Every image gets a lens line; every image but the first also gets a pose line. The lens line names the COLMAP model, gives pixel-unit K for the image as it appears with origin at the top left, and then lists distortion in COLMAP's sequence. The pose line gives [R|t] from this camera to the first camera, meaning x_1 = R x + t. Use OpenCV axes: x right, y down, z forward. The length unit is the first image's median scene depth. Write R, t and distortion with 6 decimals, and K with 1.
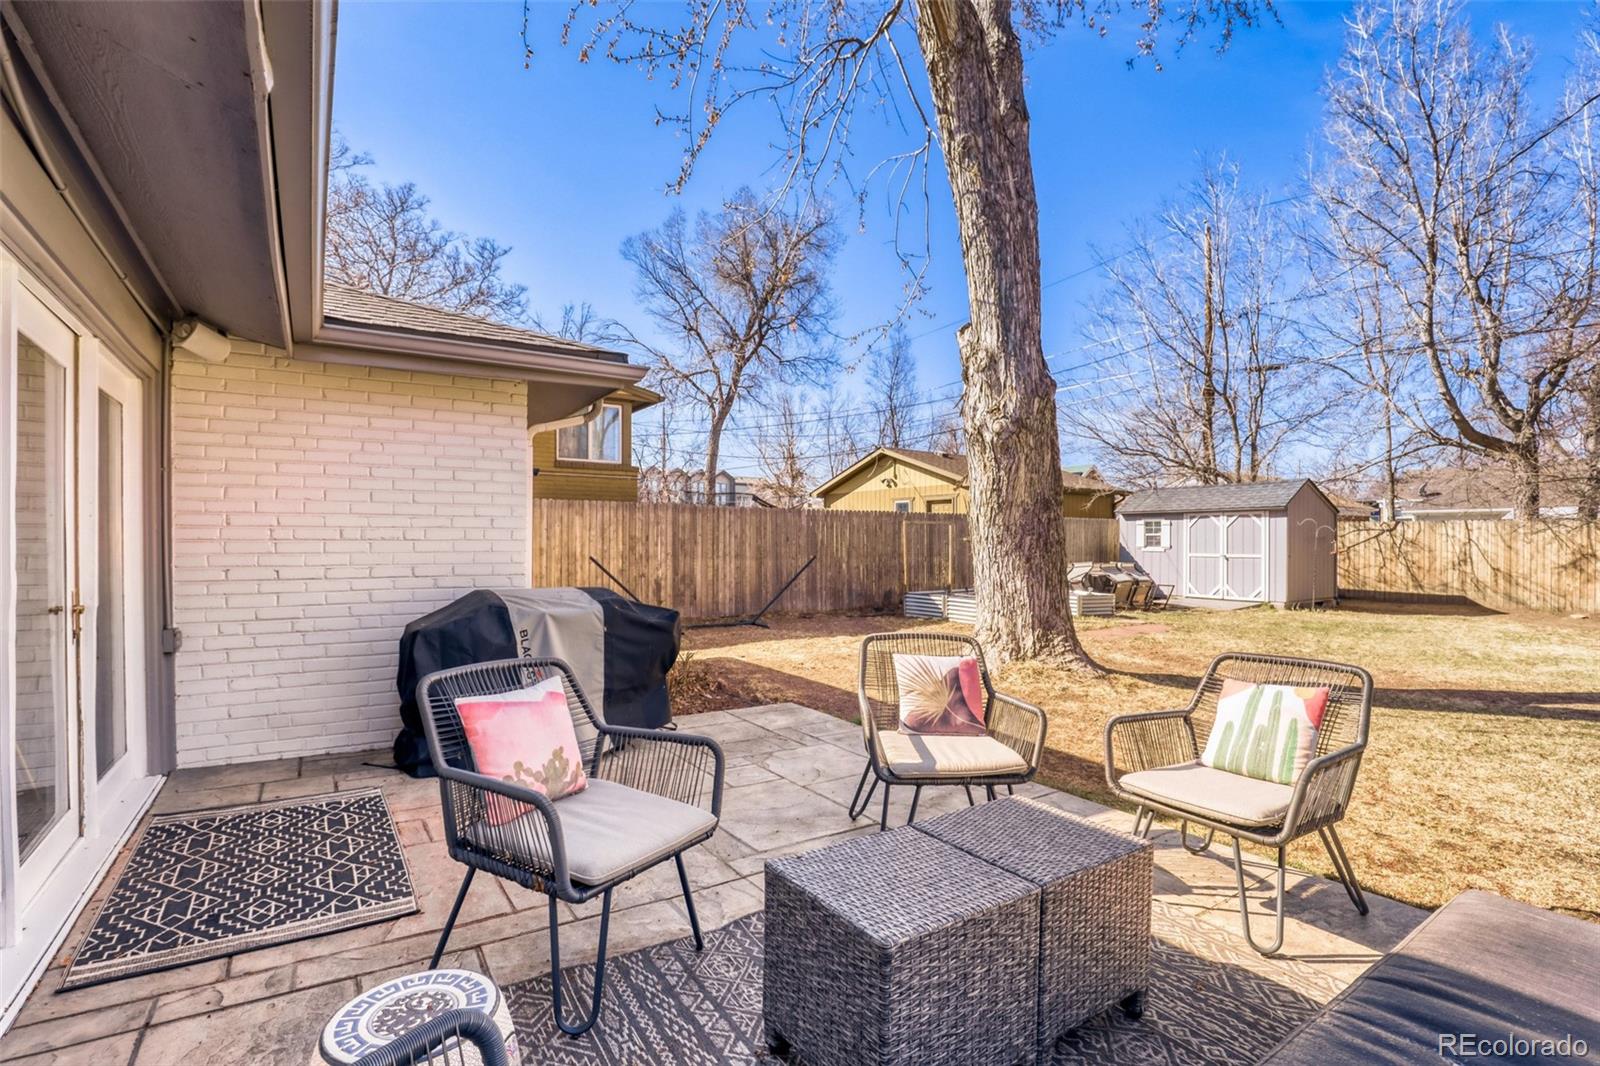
lens RADIAL K [[743.4, 0, 802.7], [0, 743.4, 545.2], [0, 0, 1]] dist [-0.036039, 0.000231]
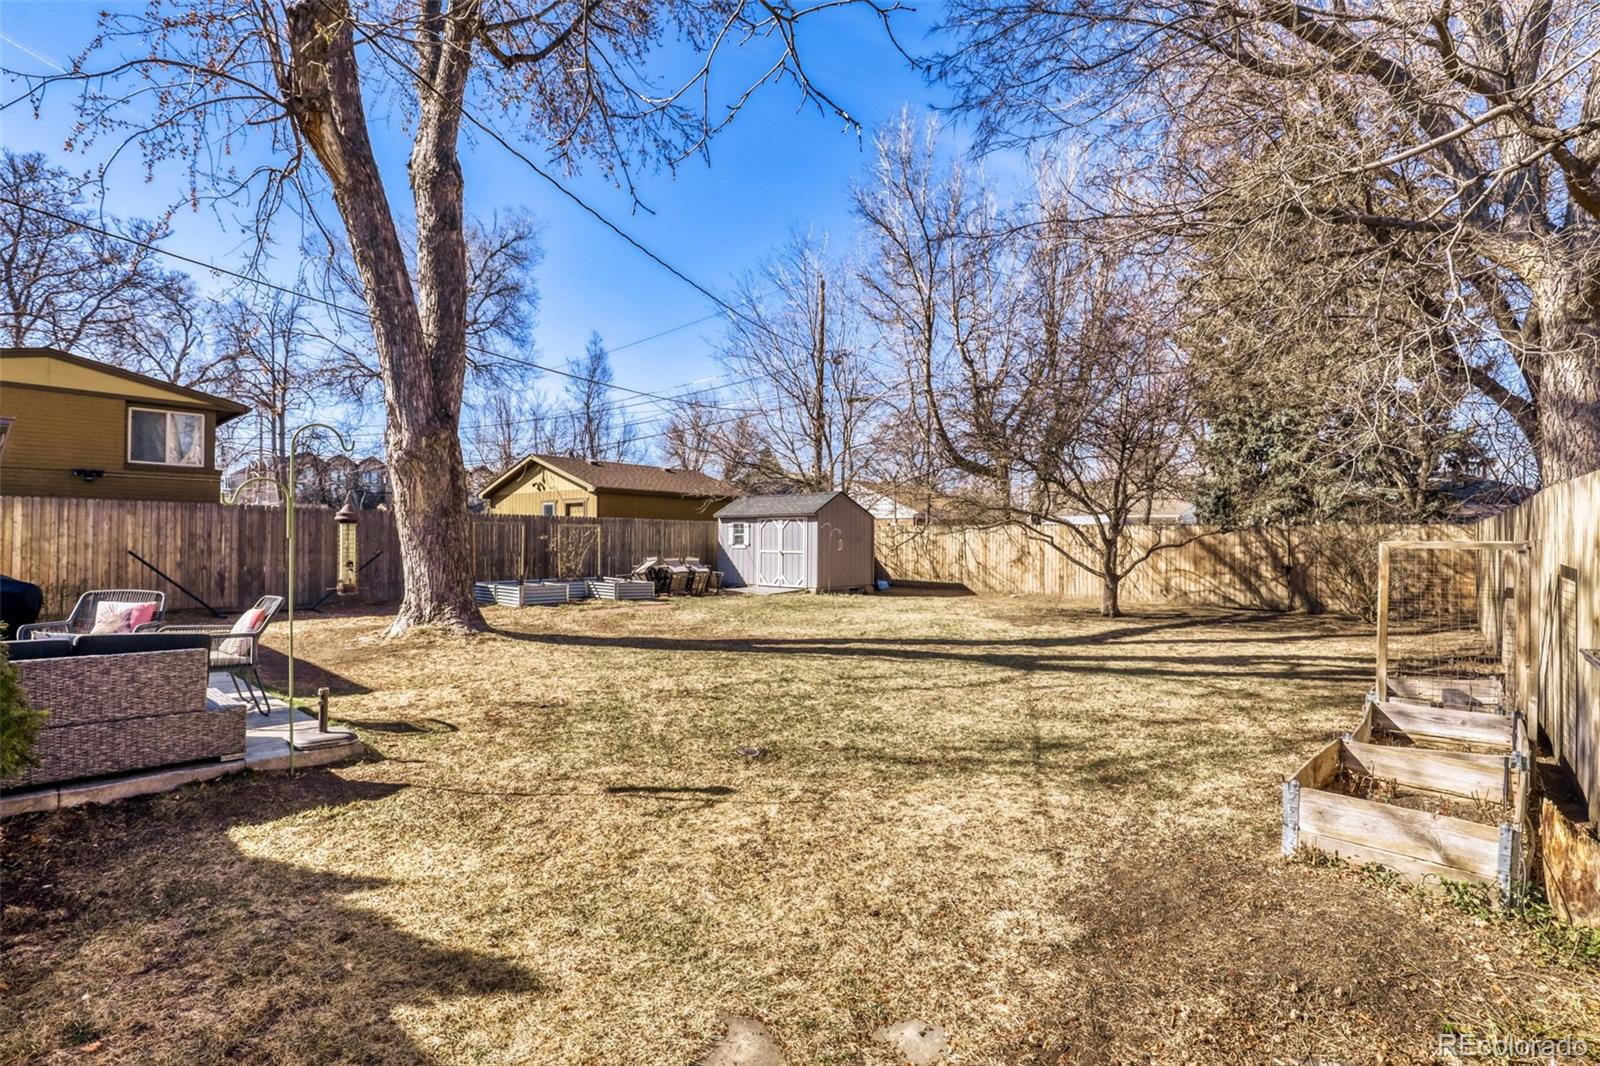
lens RADIAL K [[753.4, 0, 802.1], [0, 753.4, 537.4], [0, 0, 1]] dist [-0.023092, 0.000885]
pose [[0.967639, 0.006026, 0.252267, 0.281698], [-0.003654, 0.999945, -0.009869, 0.001572], [-0.252313, 0.008628, 0.967607, -0.241613]]
